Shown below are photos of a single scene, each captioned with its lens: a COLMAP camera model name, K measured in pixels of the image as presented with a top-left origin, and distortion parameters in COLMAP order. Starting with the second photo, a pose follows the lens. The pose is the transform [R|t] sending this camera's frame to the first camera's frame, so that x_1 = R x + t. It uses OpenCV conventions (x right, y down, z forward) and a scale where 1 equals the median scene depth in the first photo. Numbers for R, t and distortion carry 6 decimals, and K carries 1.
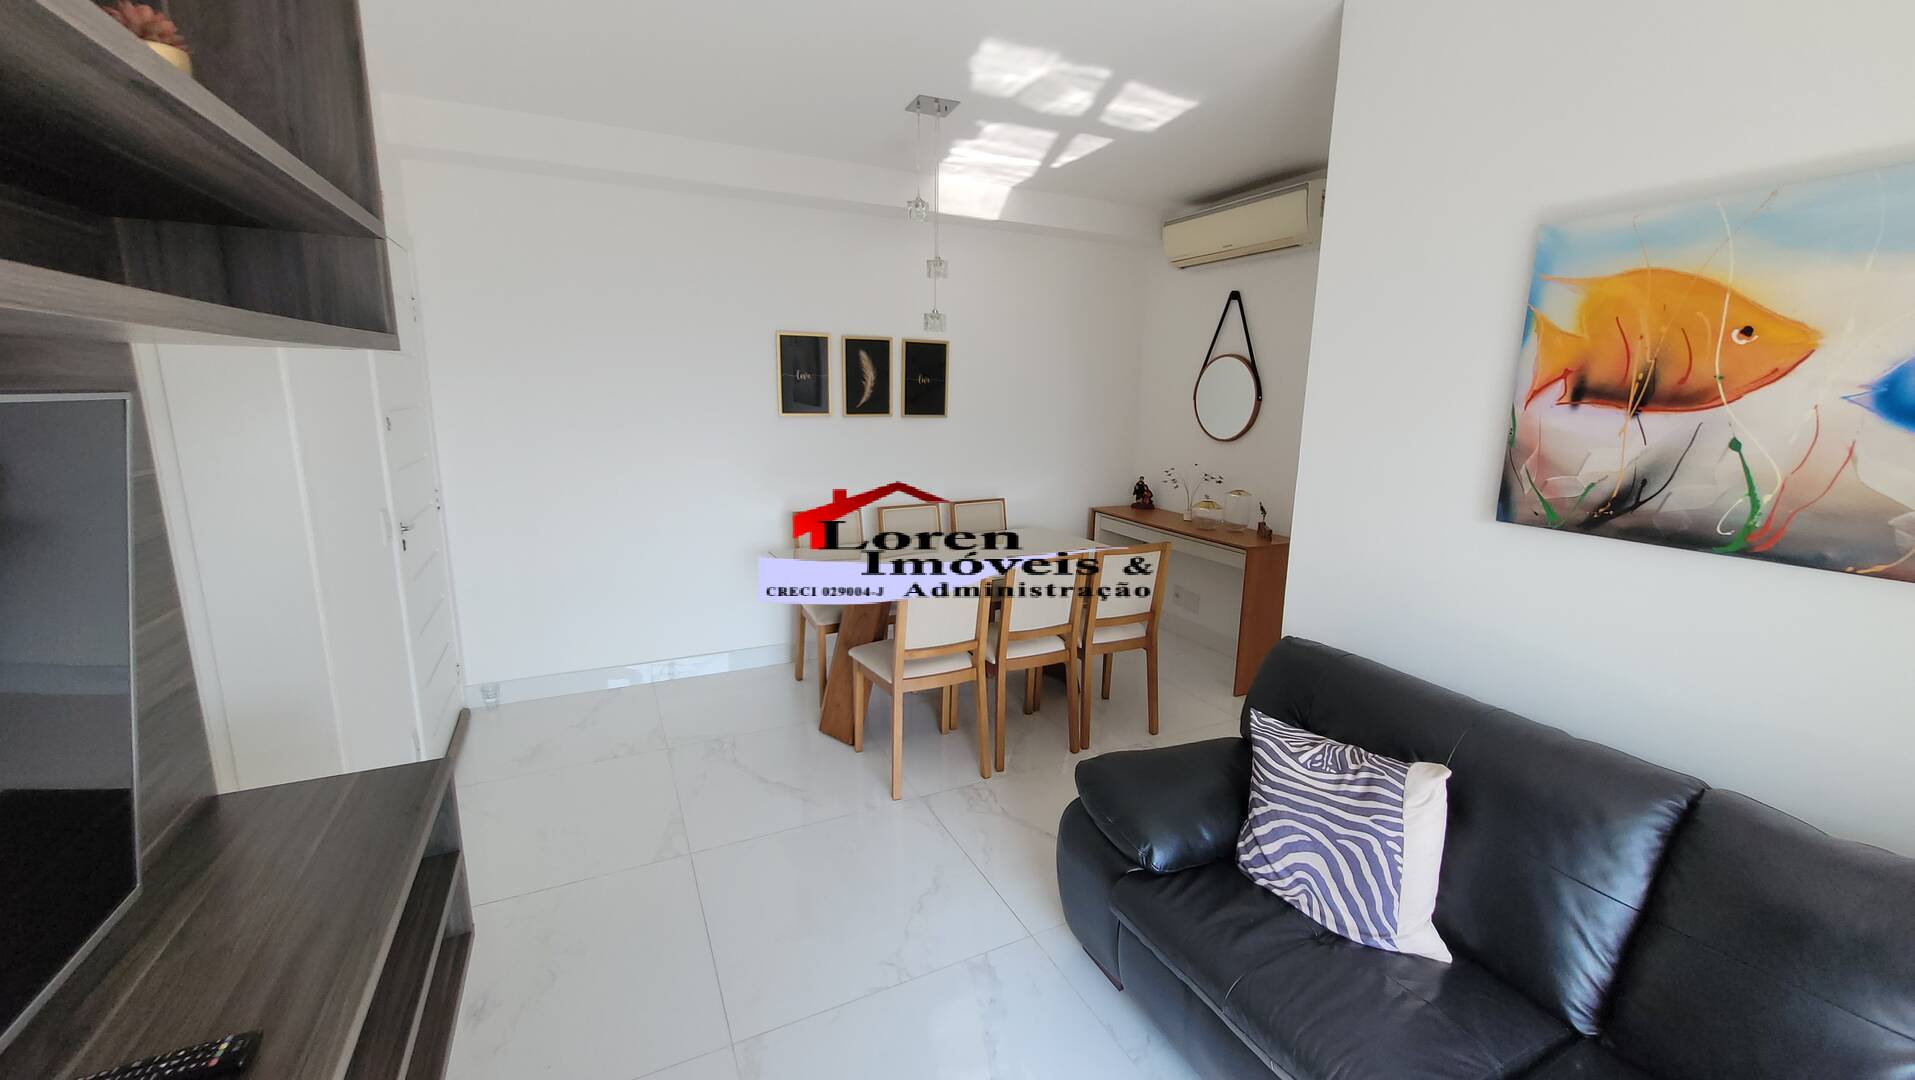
lens RADIAL K [[716.3, 0, 957.5], [0, 716.3, 540.0], [0, 0, 1]] dist [0.000348, 0.000045]
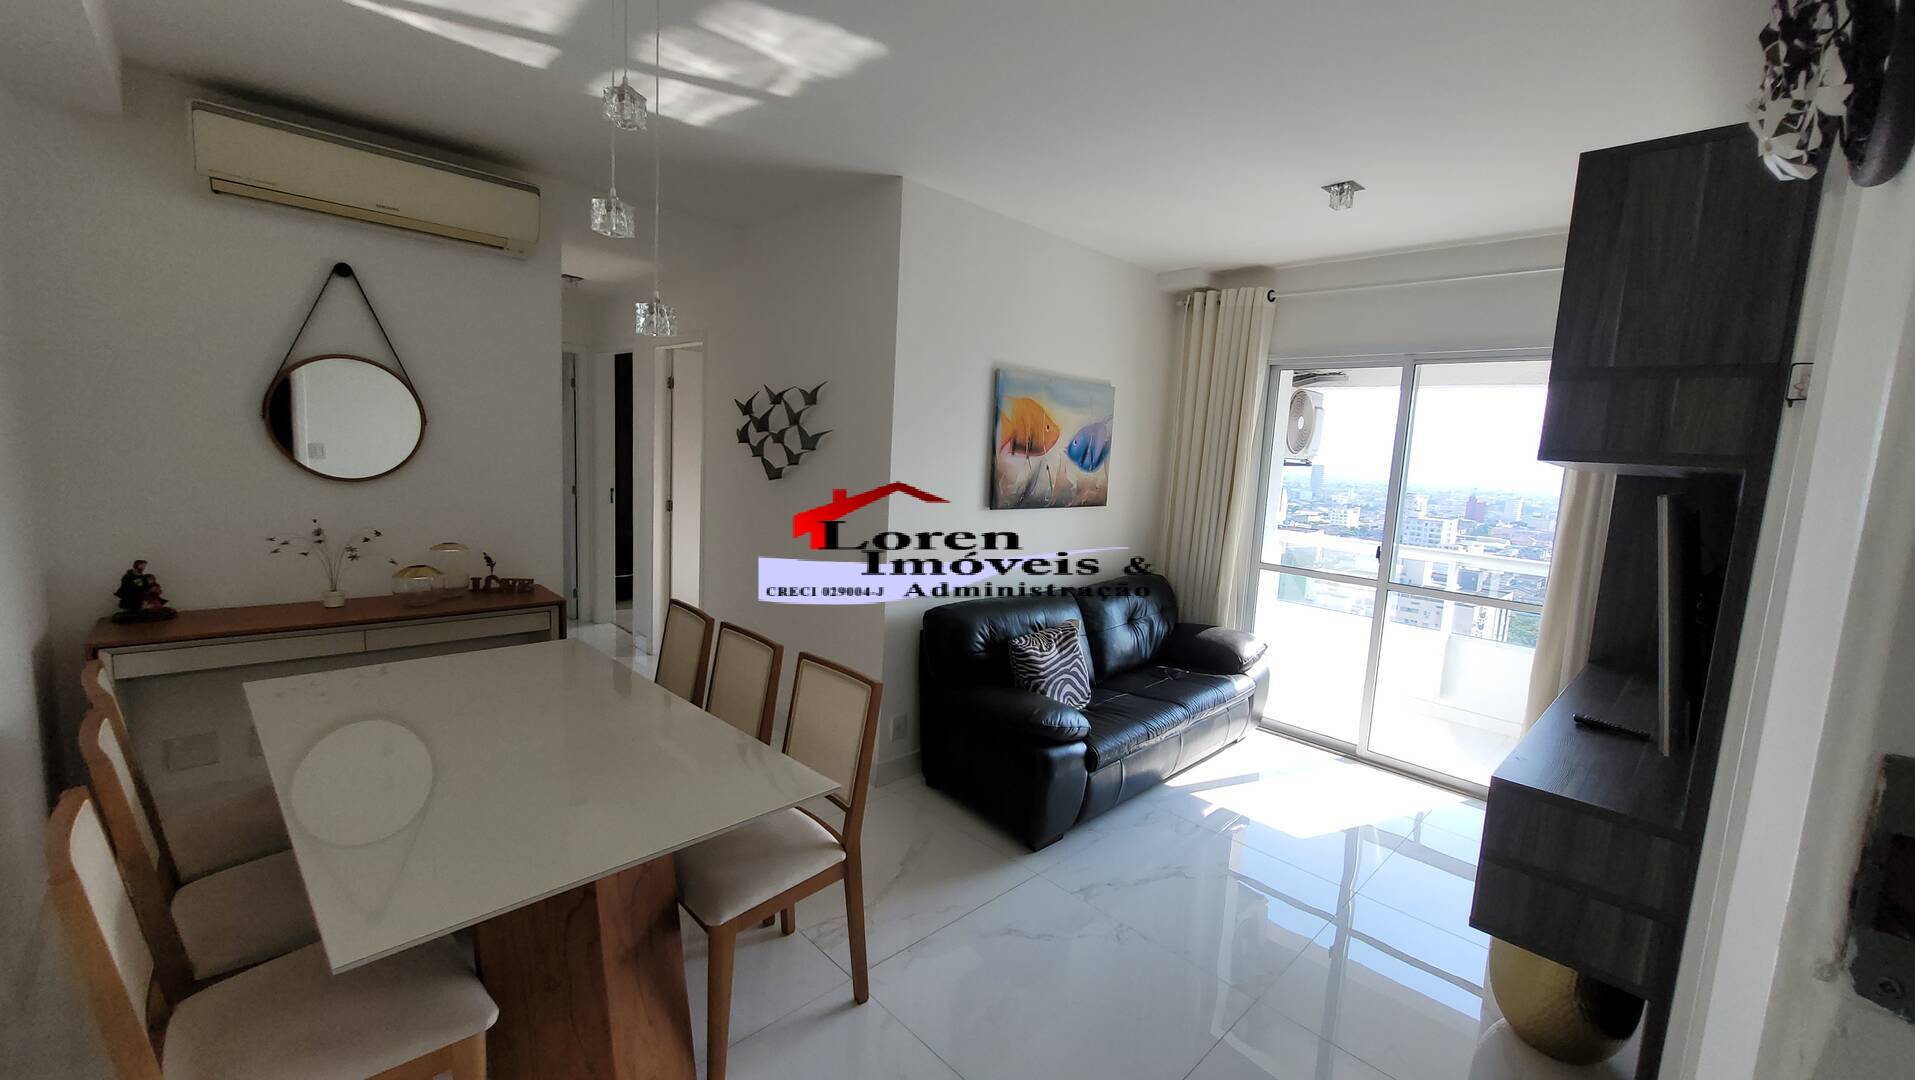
lens RADIAL K [[766.2, 0, 957.5], [0, 766.2, 540.0], [0, 0, 1]] dist [0.000948, 0.000096]
pose [[-0.285501, -0.139904, 0.948112, -1.221120], [0.139290, 0.972726, 0.185480, -0.340266], [-0.948202, 0.185017, -0.258227, 1.601749]]
